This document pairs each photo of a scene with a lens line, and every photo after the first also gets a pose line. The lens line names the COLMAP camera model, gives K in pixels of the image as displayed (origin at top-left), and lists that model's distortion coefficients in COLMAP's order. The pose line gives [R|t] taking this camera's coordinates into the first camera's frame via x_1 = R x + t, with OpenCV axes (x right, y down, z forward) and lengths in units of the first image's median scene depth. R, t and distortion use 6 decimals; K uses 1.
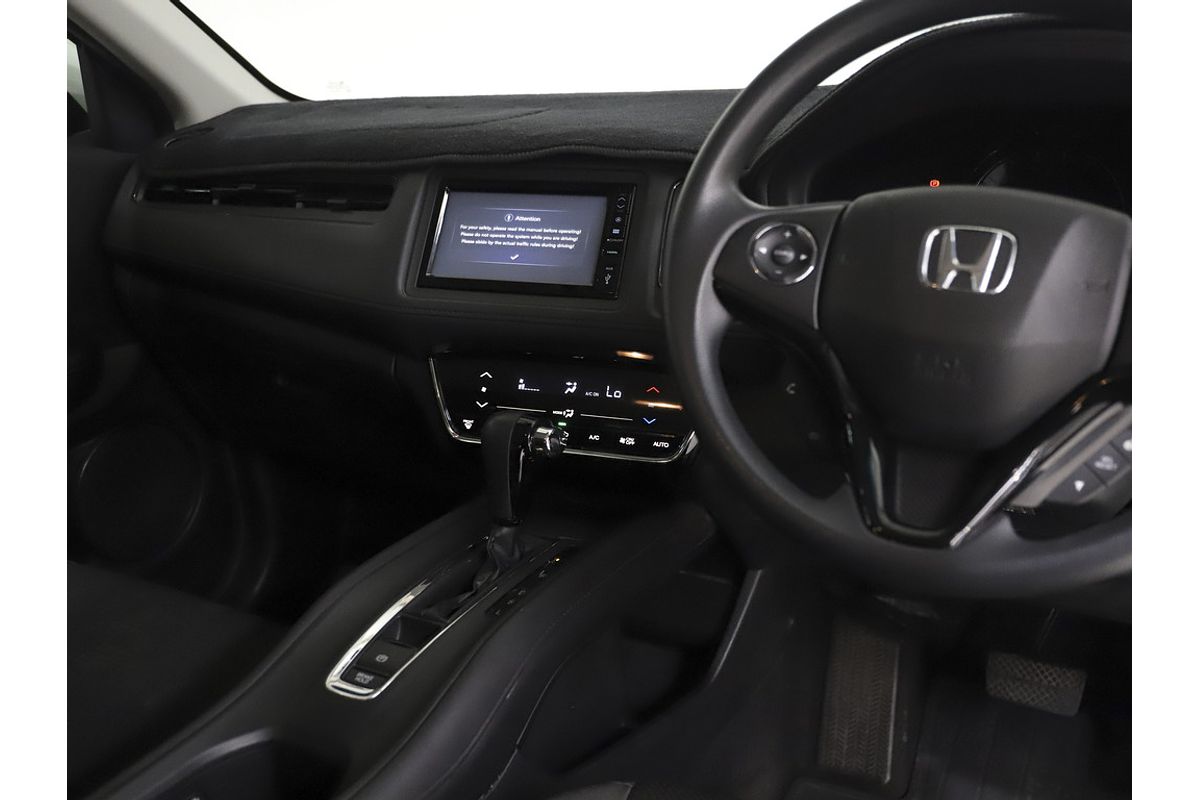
lens RADIAL K [[1149.8, 0, 605.3], [0, 1149.8, 396.9], [0, 0, 1]] dist [-0.000886, 0.000000]
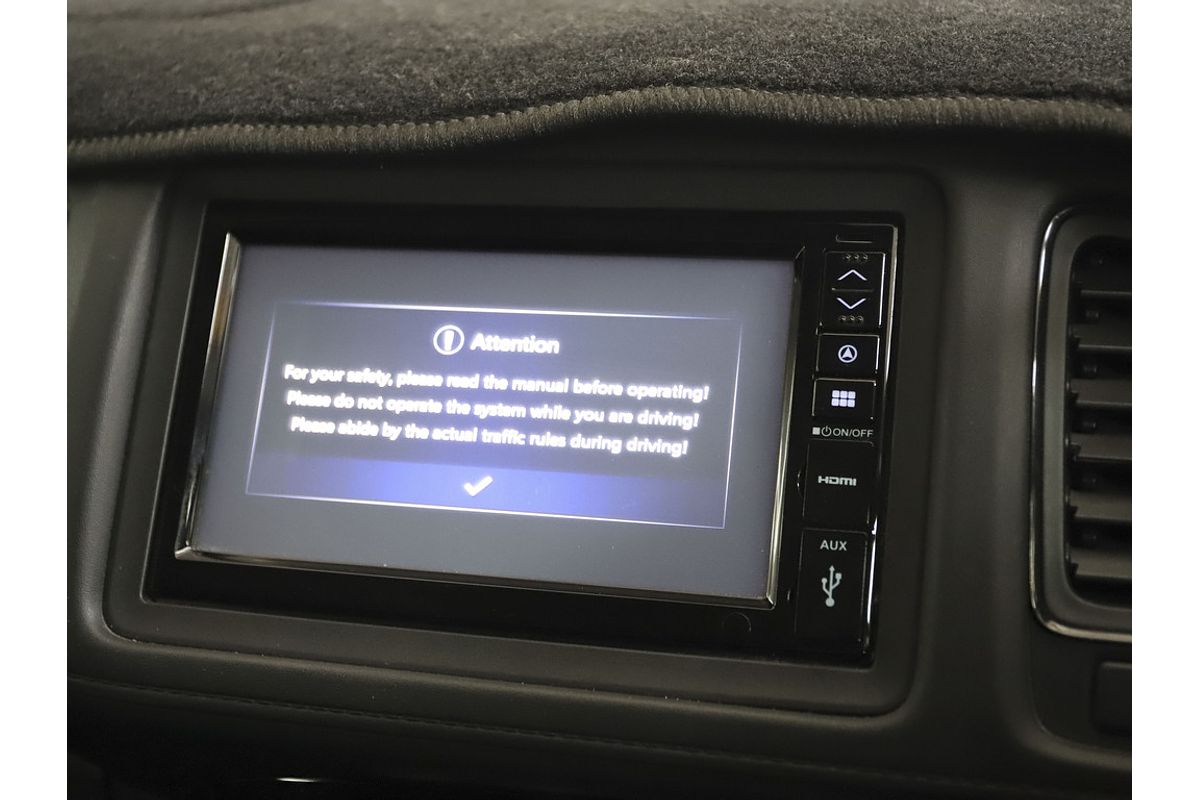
lens RADIAL K [[1520.4, 0, 596.1], [0, 1520.4, 402.6], [0, 0, 1]] dist [0.016090, 0.000000]
pose [[0.997828, -0.056199, 0.034353, -0.061112], [0.052963, 0.994641, 0.088790, -0.173979], [-0.039159, -0.086778, 0.995458, 0.619361]]
